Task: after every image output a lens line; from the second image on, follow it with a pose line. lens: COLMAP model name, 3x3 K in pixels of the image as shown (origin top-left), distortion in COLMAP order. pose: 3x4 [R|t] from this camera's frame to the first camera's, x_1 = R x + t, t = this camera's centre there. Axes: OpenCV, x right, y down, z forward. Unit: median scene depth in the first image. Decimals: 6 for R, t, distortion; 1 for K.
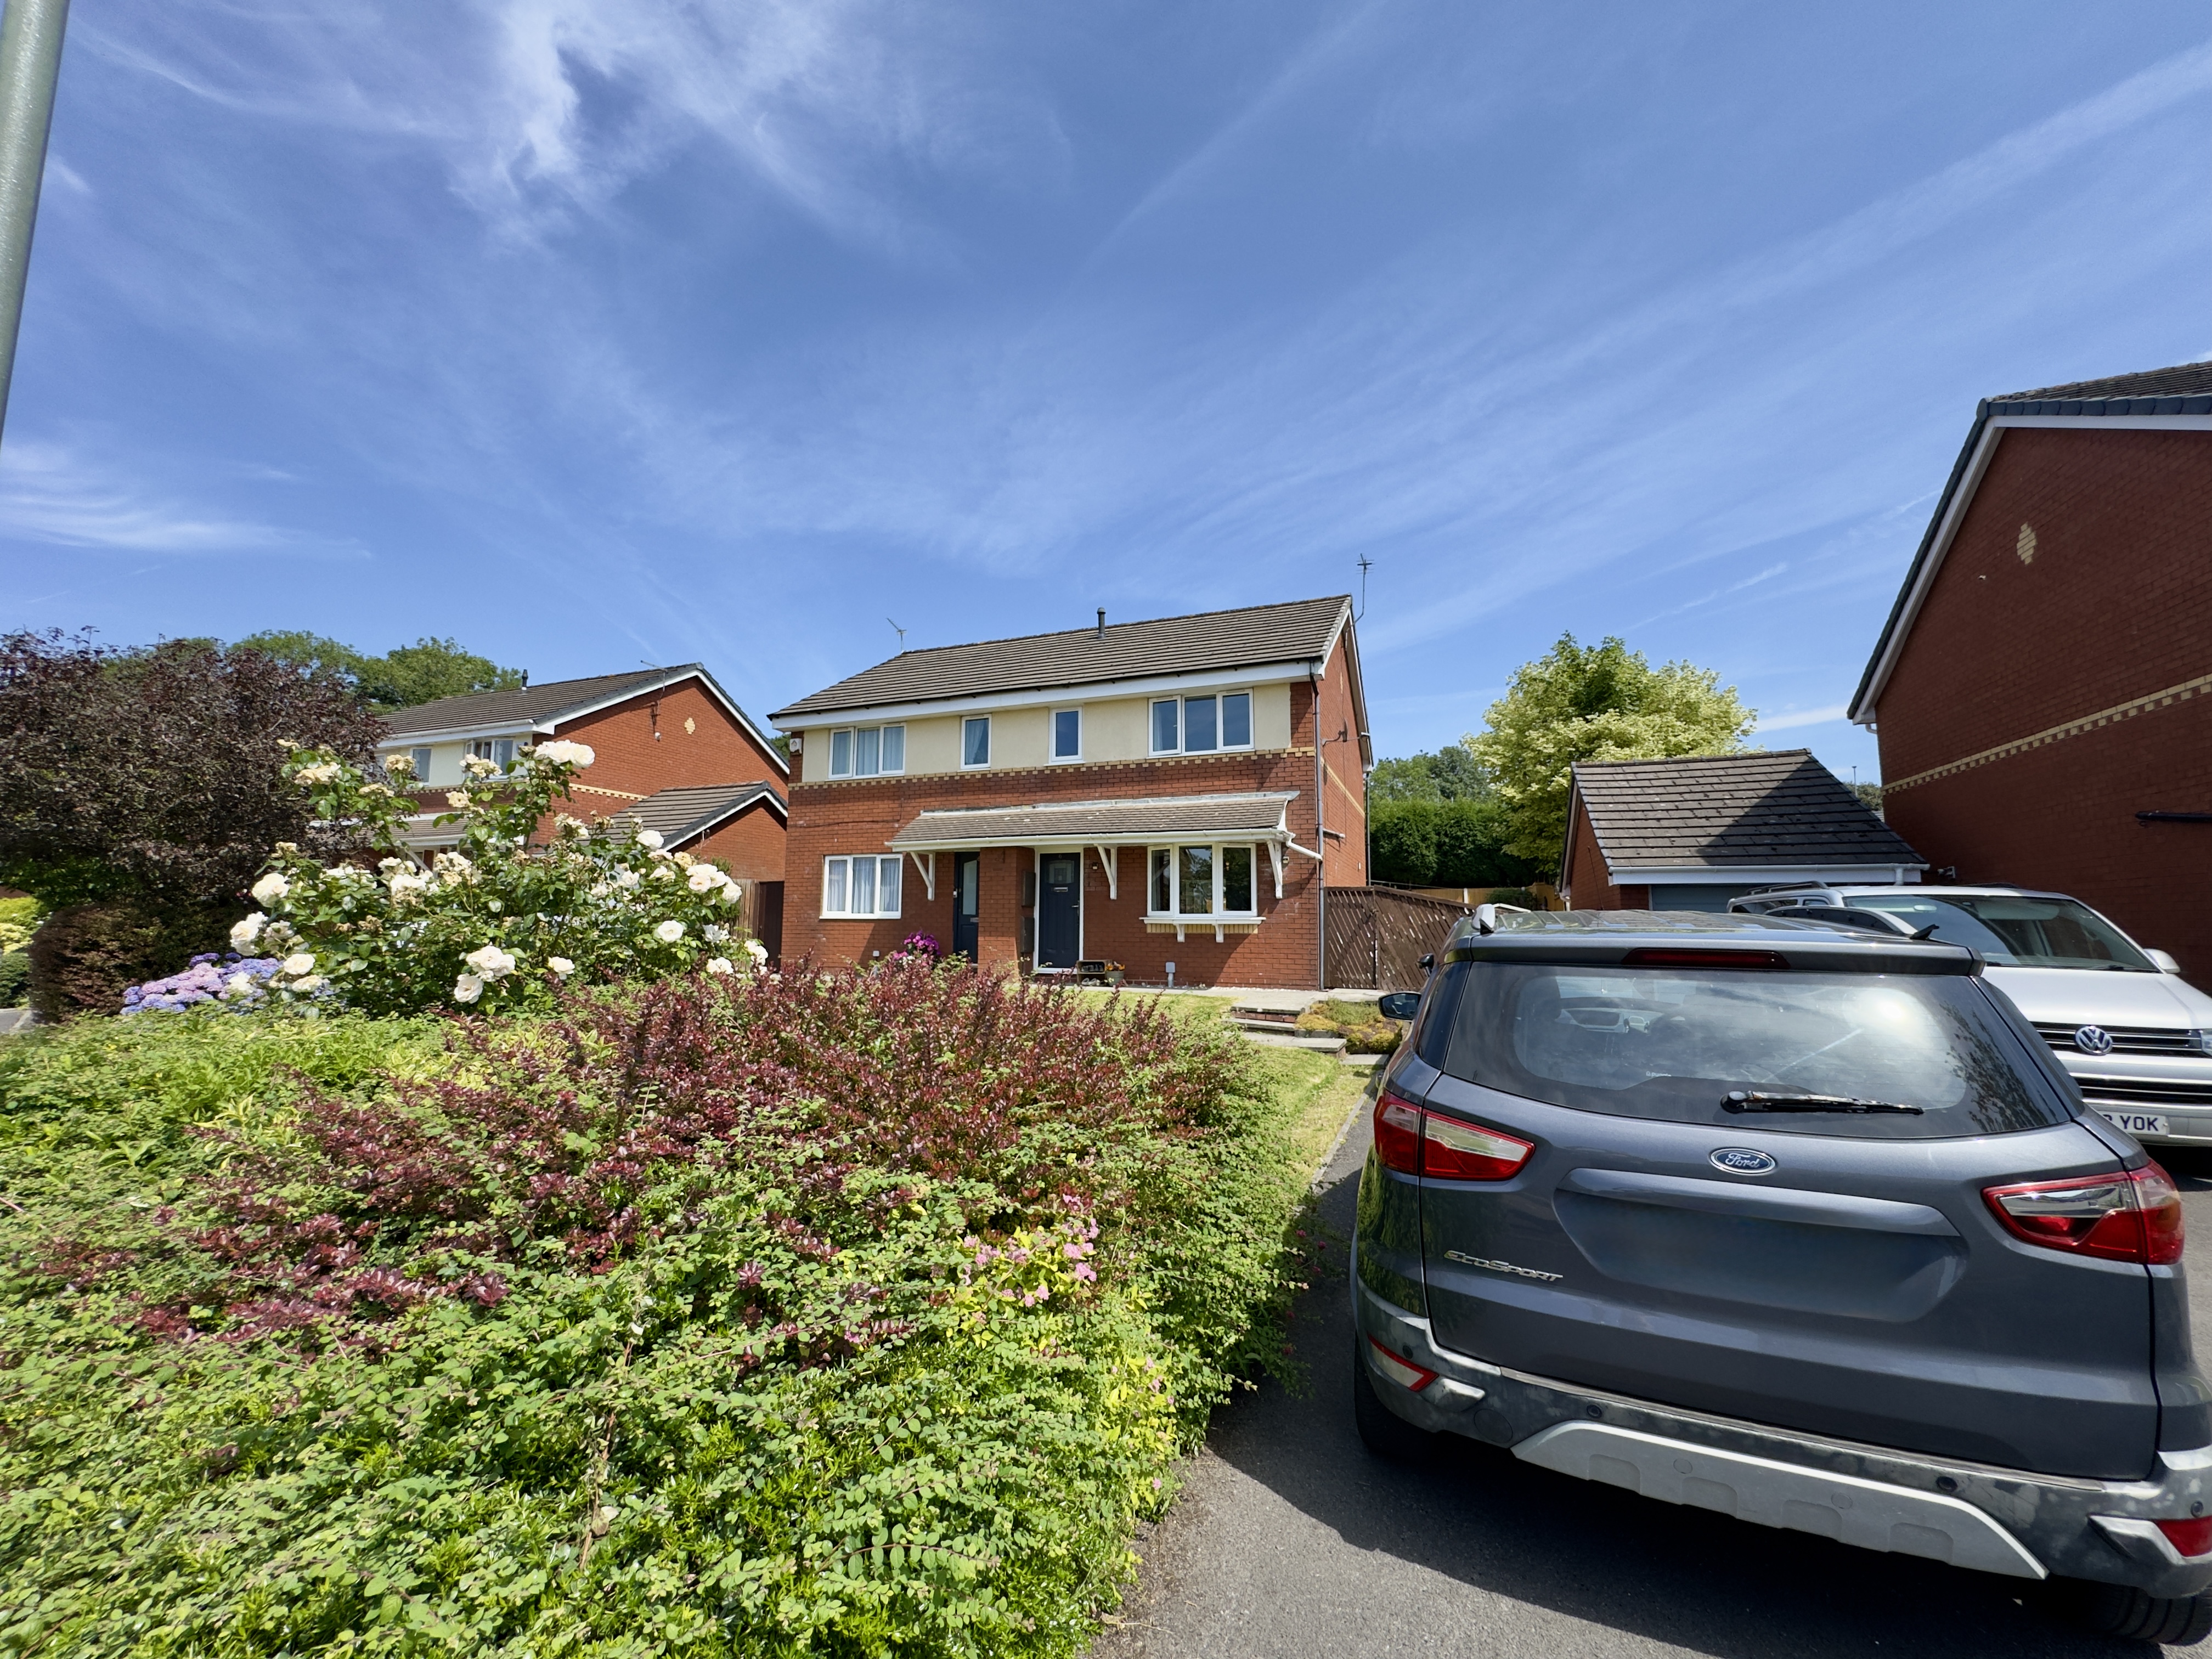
lens RADIAL K [[910.7, 0, 1140.5], [0, 910.7, 831.1], [0, 0, 1]] dist [-0.002931, -0.000284]
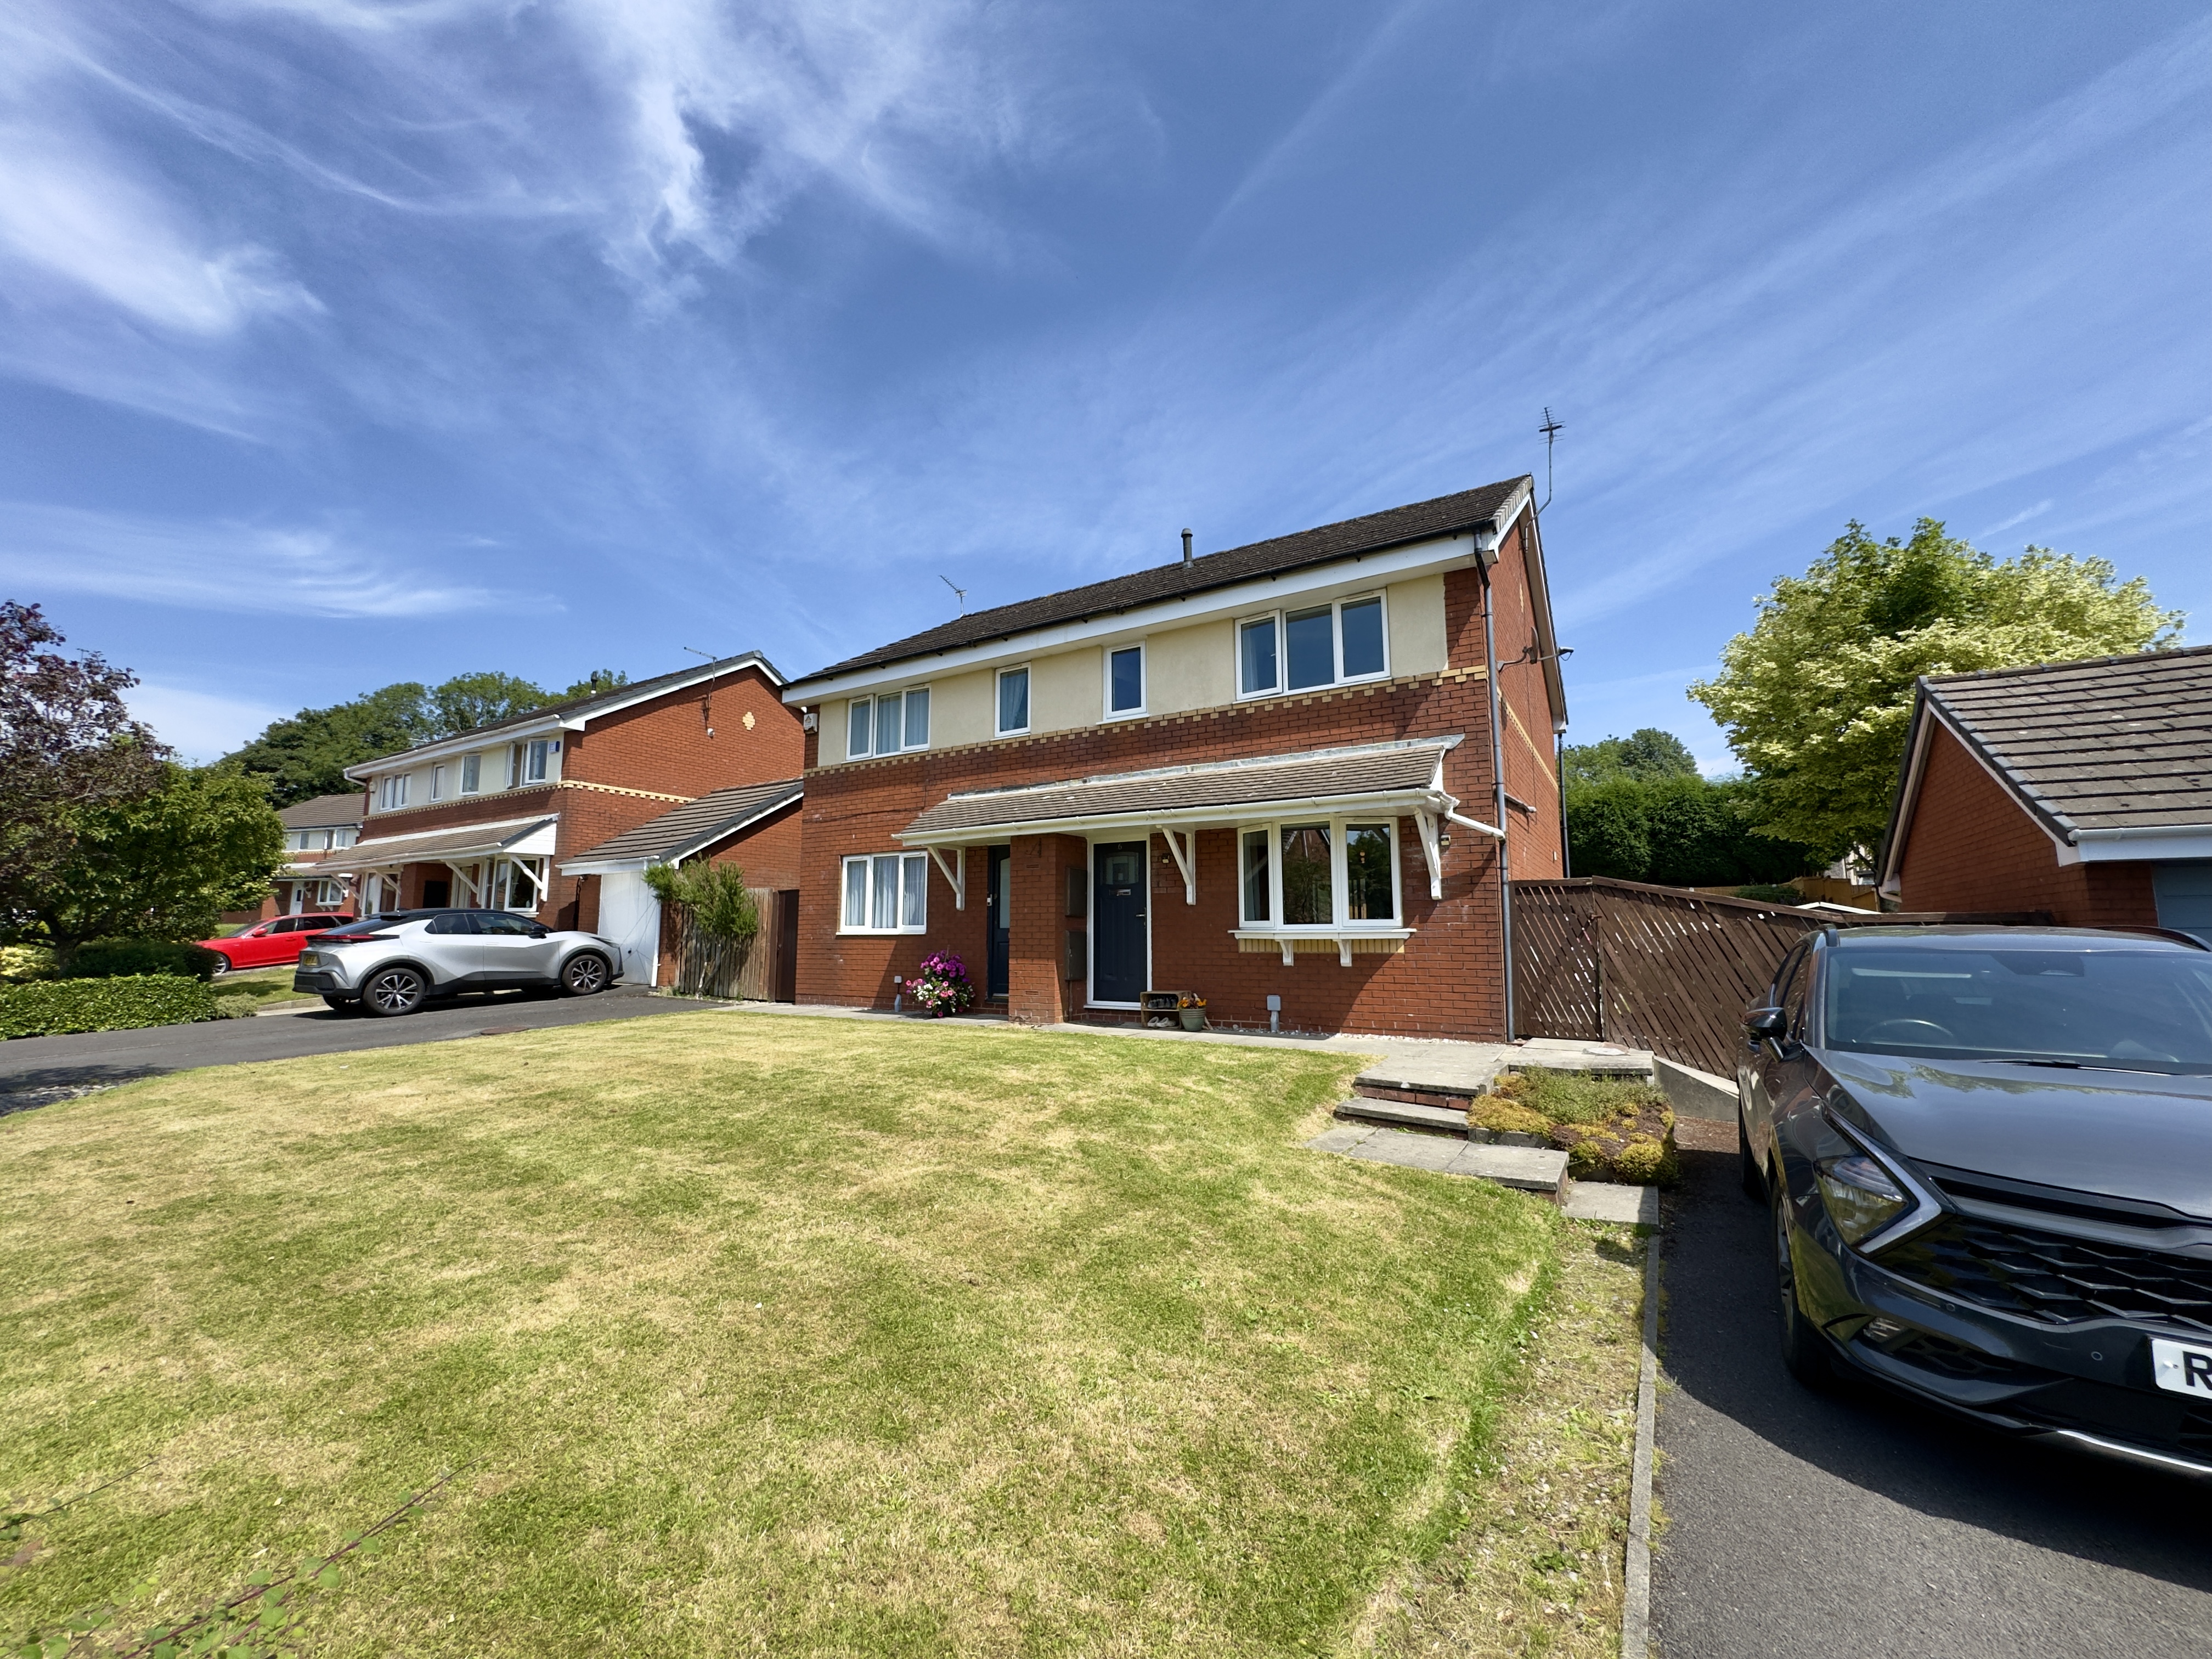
lens RADIAL K [[897.4, 0, 1125.7], [0, 897.4, 832.9], [0, 0, 1]] dist [-0.002848, -0.000039]
pose [[0.982105, -0.028709, -0.186132, 0.049975], [0.026180, 0.999529, -0.016031, 0.028321], [0.186504, 0.010871, 0.982394, 0.300181]]
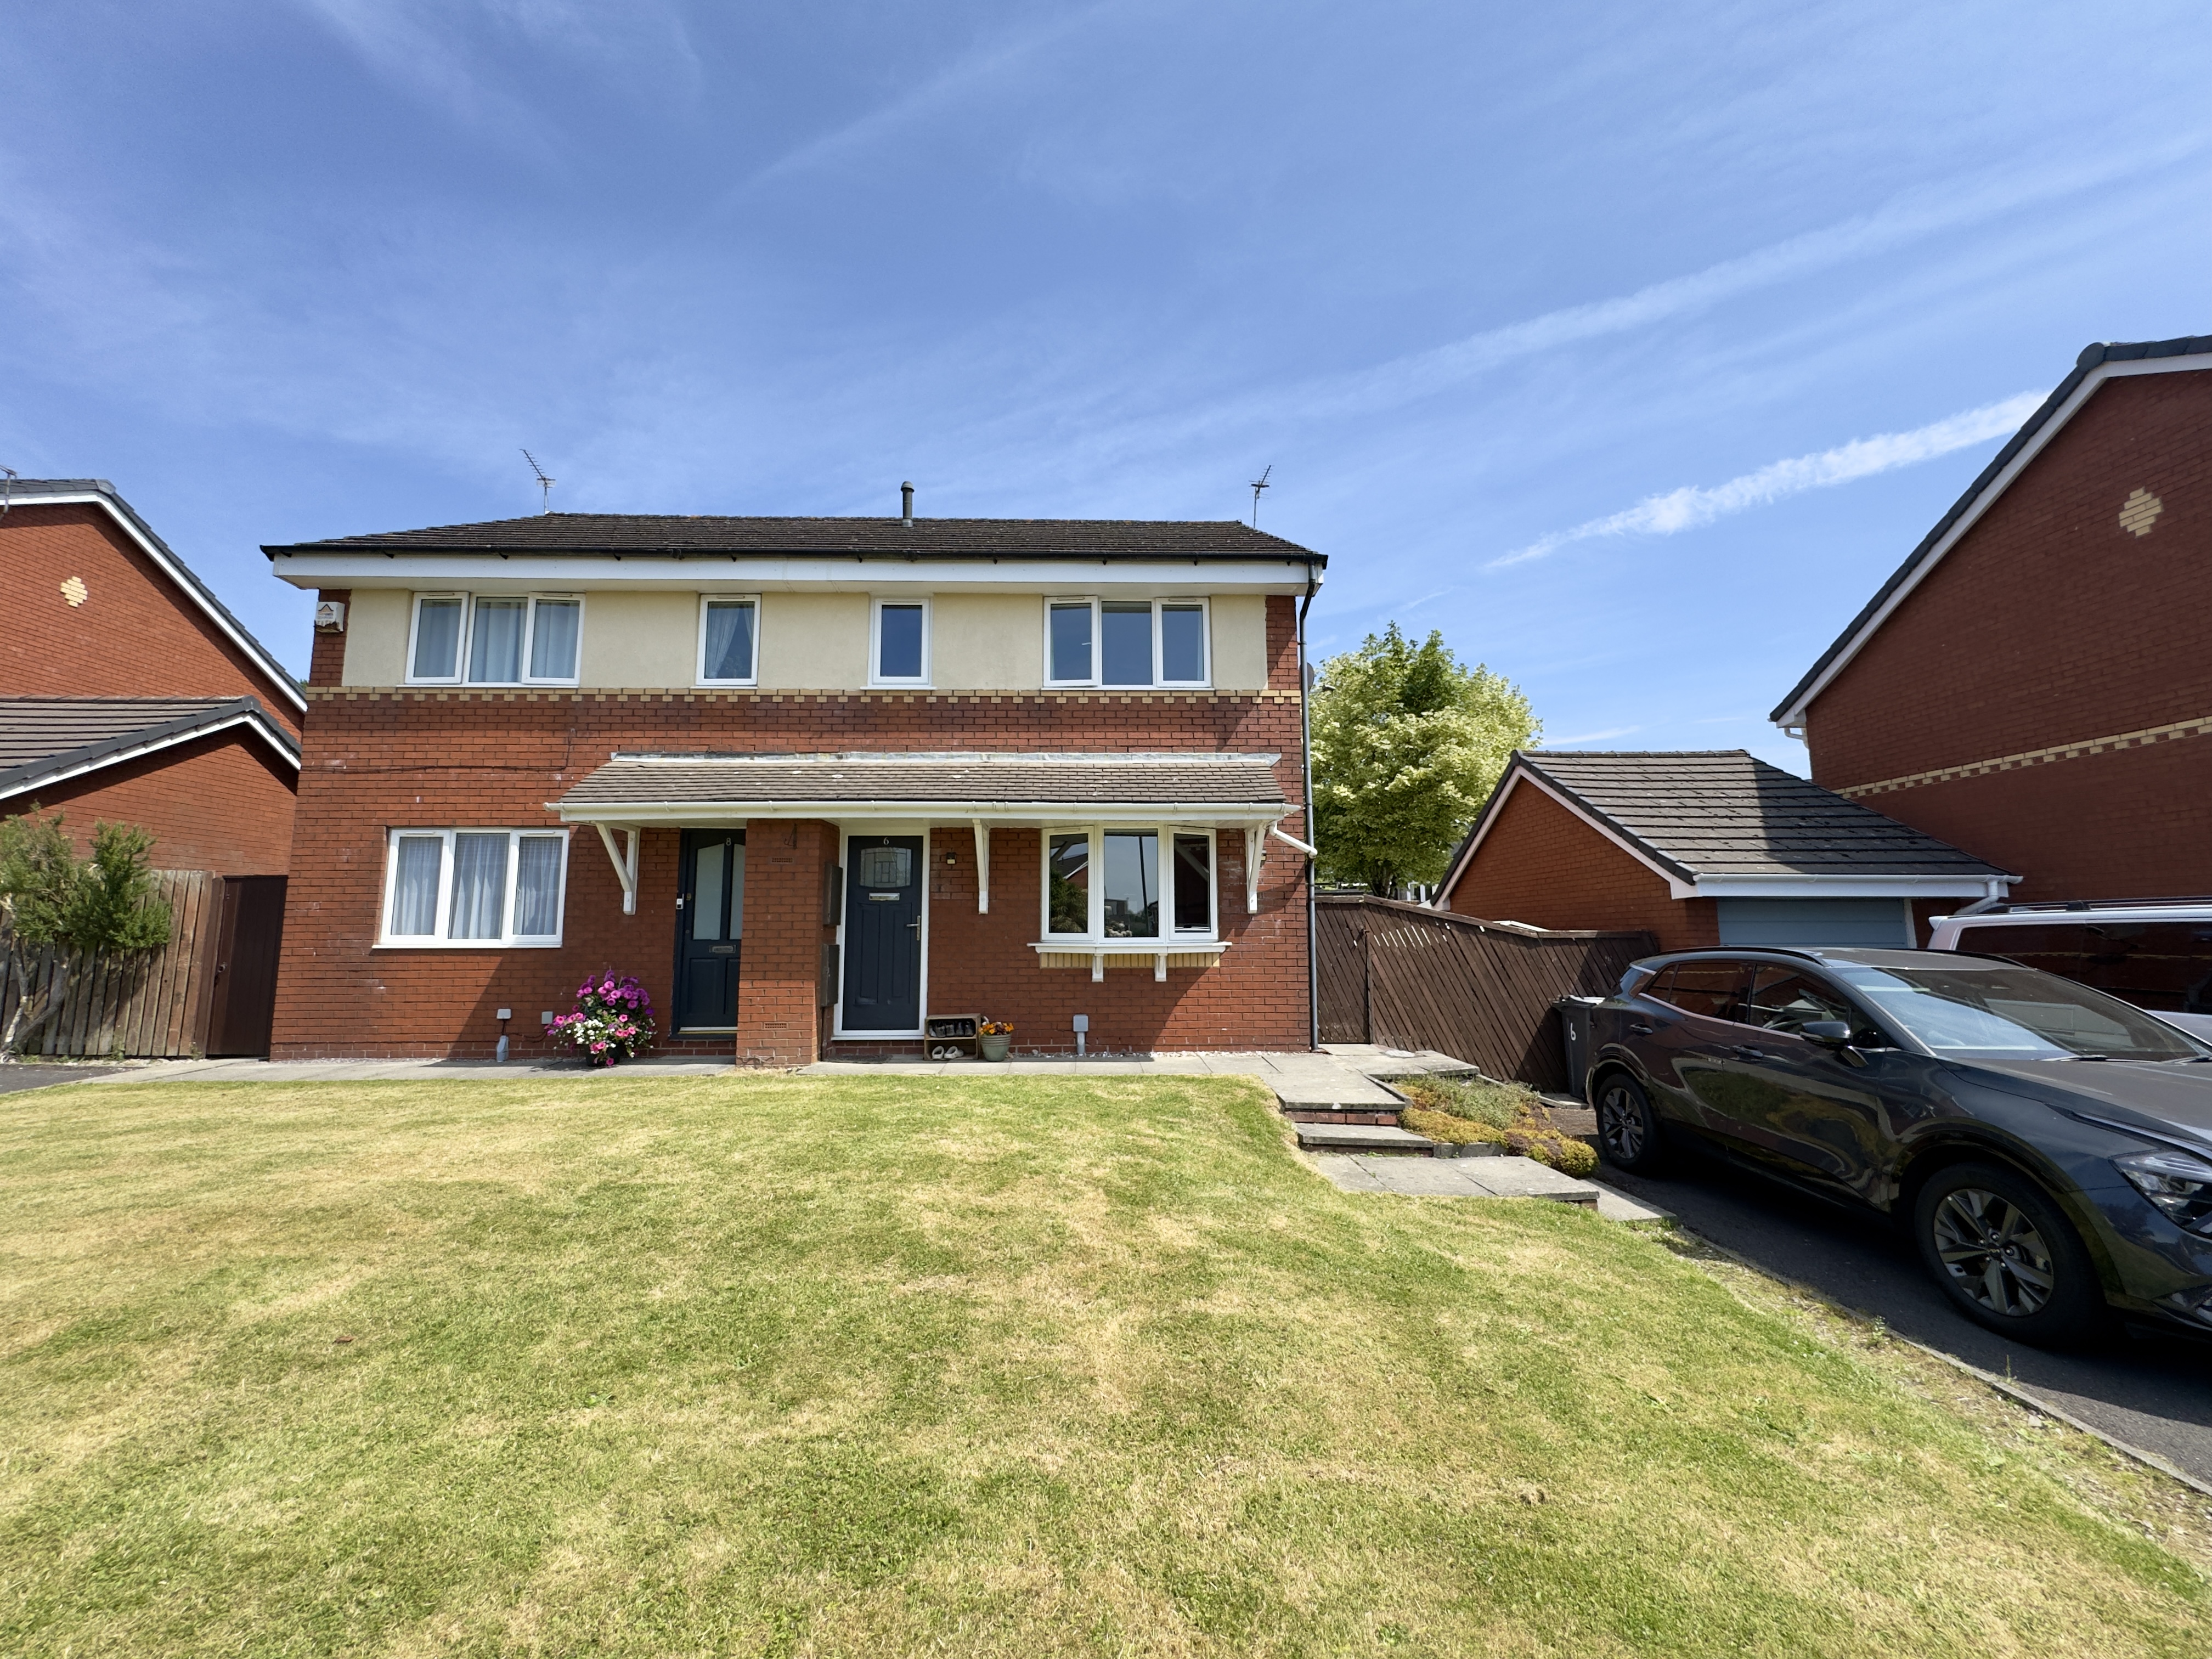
lens RADIAL K [[881.5, 0, 1102.4], [0, 881.5, 830.7], [0, 0, 1]] dist [-0.002150, 0.000158]
pose [[0.922403, 0.038715, 0.384285, -0.180787], [-0.032524, 0.999215, -0.022600, 0.029439], [-0.384858, 0.008348, 0.922938, 0.414385]]
